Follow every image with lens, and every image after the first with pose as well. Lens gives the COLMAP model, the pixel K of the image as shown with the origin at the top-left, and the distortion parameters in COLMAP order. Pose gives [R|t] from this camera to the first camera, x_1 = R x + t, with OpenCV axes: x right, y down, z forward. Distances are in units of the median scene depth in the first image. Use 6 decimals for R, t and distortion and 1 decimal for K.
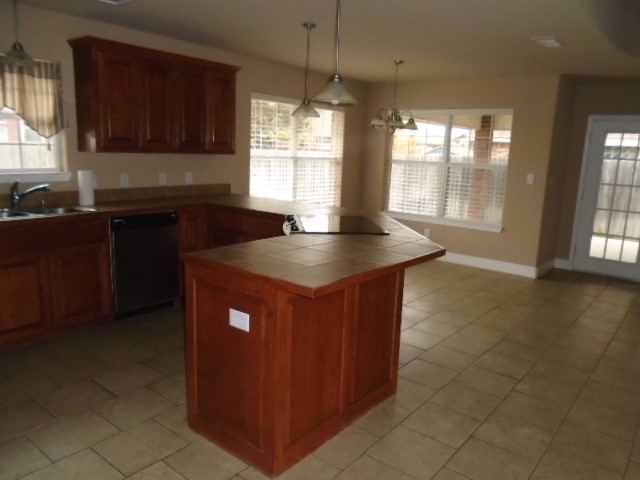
lens RADIAL K [[478.9, 0, 320.0], [0, 478.9, 240.0], [0, 0, 1]] dist [-0.003777, 0.001840]
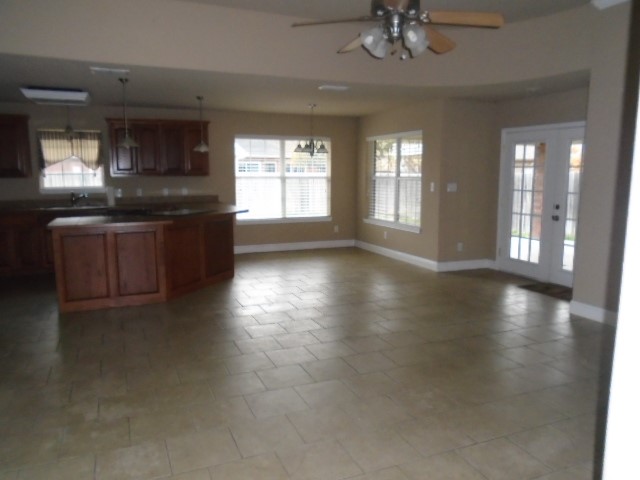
lens RADIAL K [[497.2, 0, 320.0], [0, 497.2, 240.0], [0, 0, 1]] dist [-0.007150, -0.003262]
pose [[0.885054, 0.021671, -0.464984, 0.857076], [-0.050584, 0.997478, -0.049794, 0.087743], [0.462732, 0.067591, 0.883918, -0.235134]]
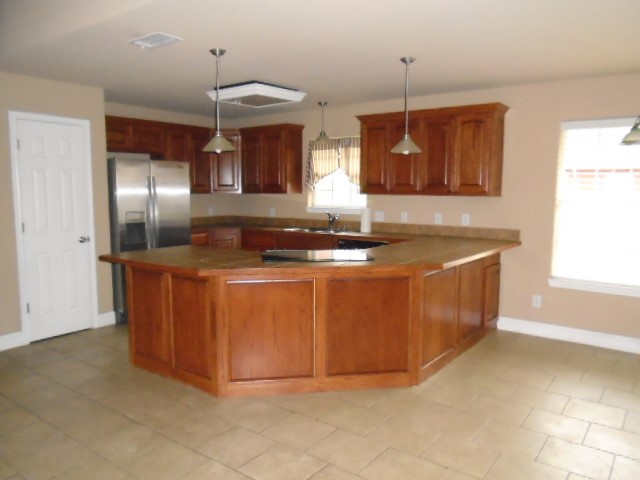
lens RADIAL K [[497.2, 0, 320.0], [0, 497.2, 240.0], [0, 0, 1]] dist [-0.007150, -0.003262]
pose [[0.042390, 0.067707, -0.996804, 0.722235], [-0.192177, 0.979623, 0.058367, -0.085164], [0.980444, 0.189089, 0.054538, 0.614708]]
